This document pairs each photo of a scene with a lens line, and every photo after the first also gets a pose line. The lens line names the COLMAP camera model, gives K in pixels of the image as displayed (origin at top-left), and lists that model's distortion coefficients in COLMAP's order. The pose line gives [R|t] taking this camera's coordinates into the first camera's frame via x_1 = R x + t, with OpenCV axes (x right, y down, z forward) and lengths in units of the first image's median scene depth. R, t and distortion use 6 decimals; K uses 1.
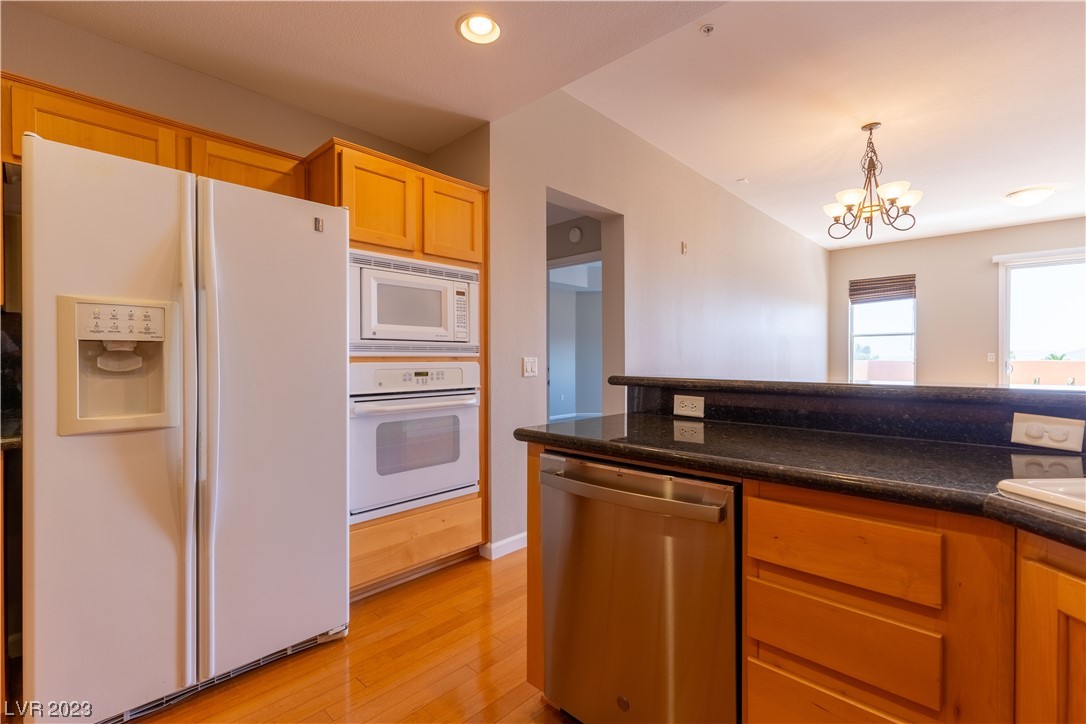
lens RADIAL K [[486.4, 0, 543.0], [0, 486.4, 362.0], [0, 0, 1]] dist [0.003181, 0.000332]
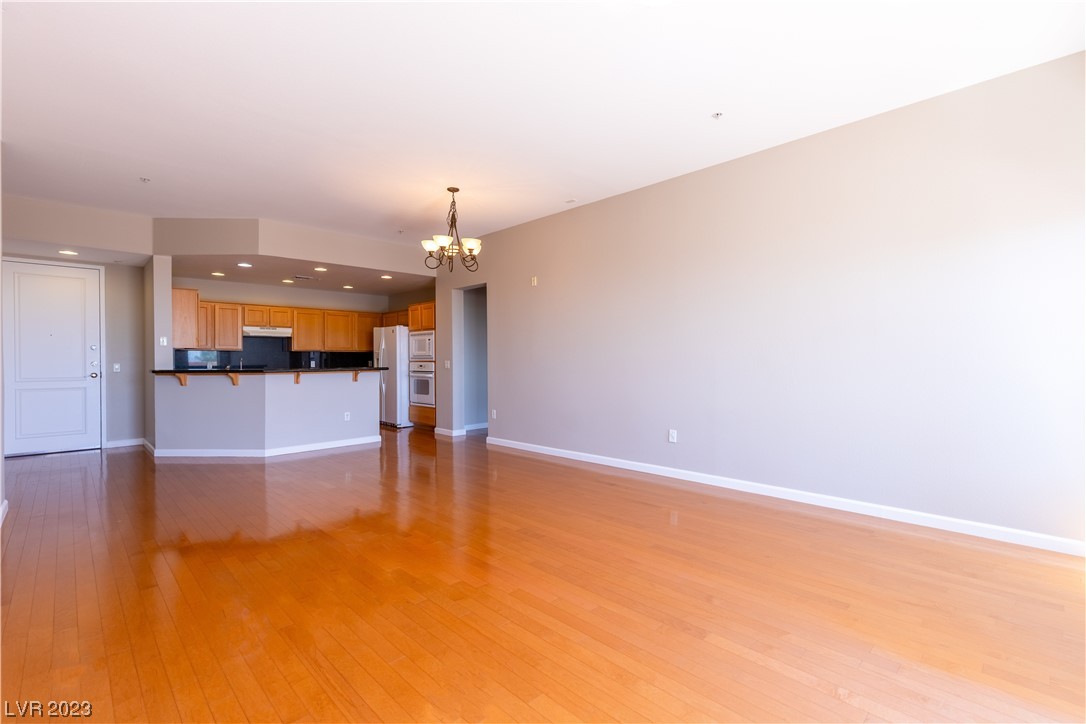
lens RADIAL K [[486.4, 0, 543.0], [0, 486.4, 362.0], [0, 0, 1]] dist [0.003181, 0.000332]
pose [[-0.040896, 0.005476, -0.999148, 2.759902], [-0.002936, 0.999980, 0.005601, -0.021184], [0.999159, 0.003163, -0.040879, 1.793514]]
